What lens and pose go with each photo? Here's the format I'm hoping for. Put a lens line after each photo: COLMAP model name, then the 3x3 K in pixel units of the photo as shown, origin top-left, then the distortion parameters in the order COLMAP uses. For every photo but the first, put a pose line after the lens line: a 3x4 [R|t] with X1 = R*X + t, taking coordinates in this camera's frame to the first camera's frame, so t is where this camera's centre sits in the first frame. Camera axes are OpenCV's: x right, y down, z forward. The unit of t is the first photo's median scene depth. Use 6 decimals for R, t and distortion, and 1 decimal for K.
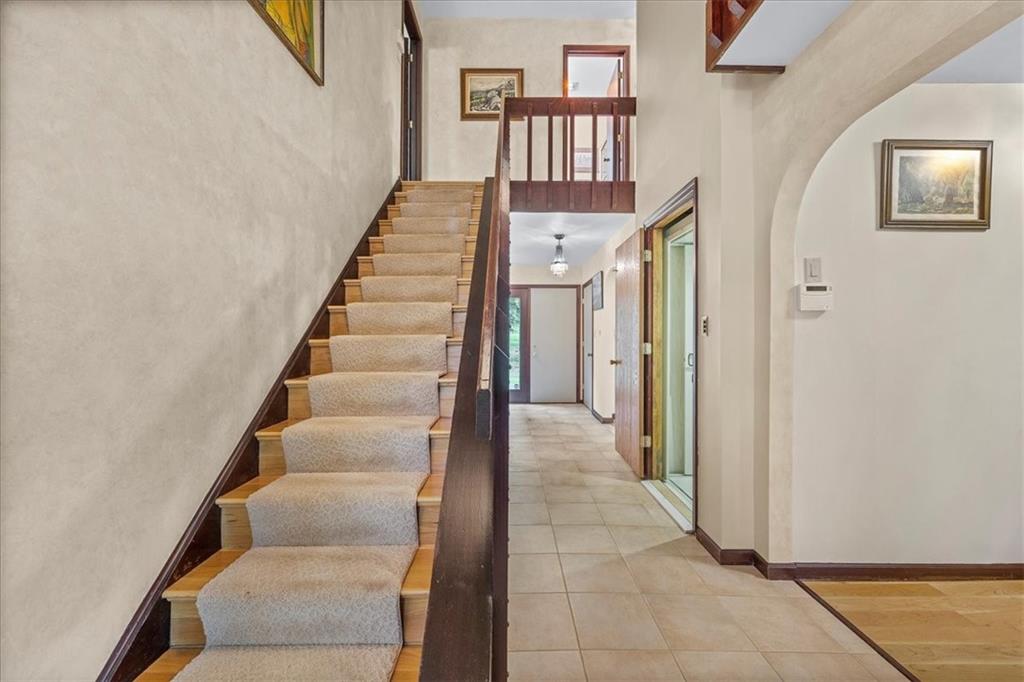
lens RADIAL K [[411.0, 0, 515.2], [0, 411.0, 339.9], [0, 0, 1]] dist [-0.001999, -0.000064]
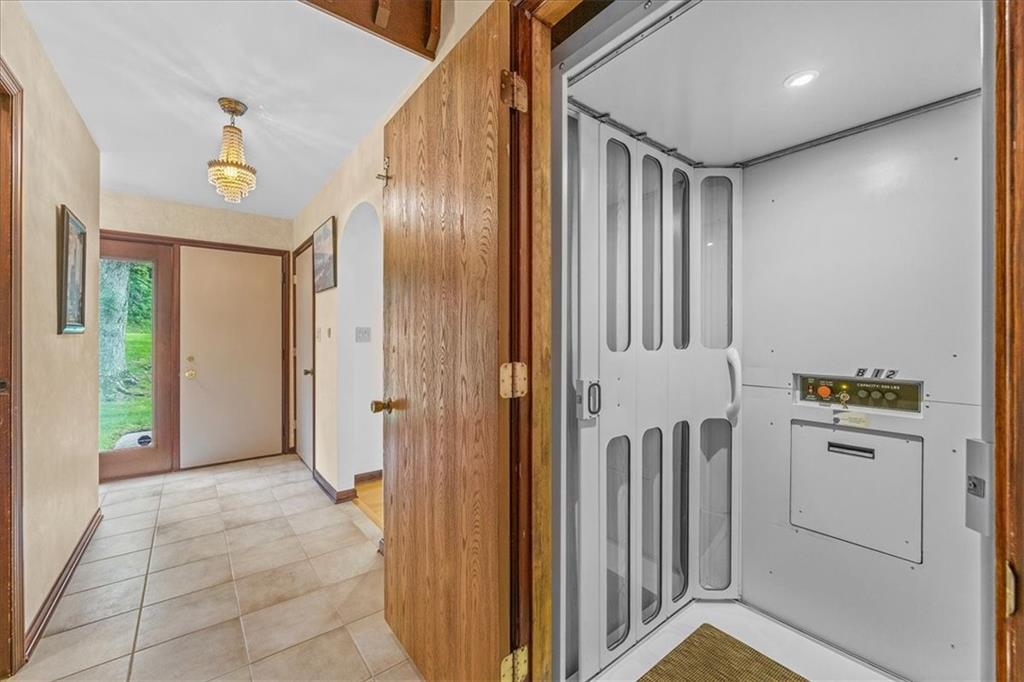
lens RADIAL K [[411.0, 0, 515.2], [0, 411.0, 339.9], [0, 0, 1]] dist [-0.001999, -0.000064]
pose [[0.791360, -0.002381, 0.611346, 0.070926], [0.005474, 0.999980, -0.003191, -0.005404], [-0.611326, 0.005872, 0.791357, 0.435857]]
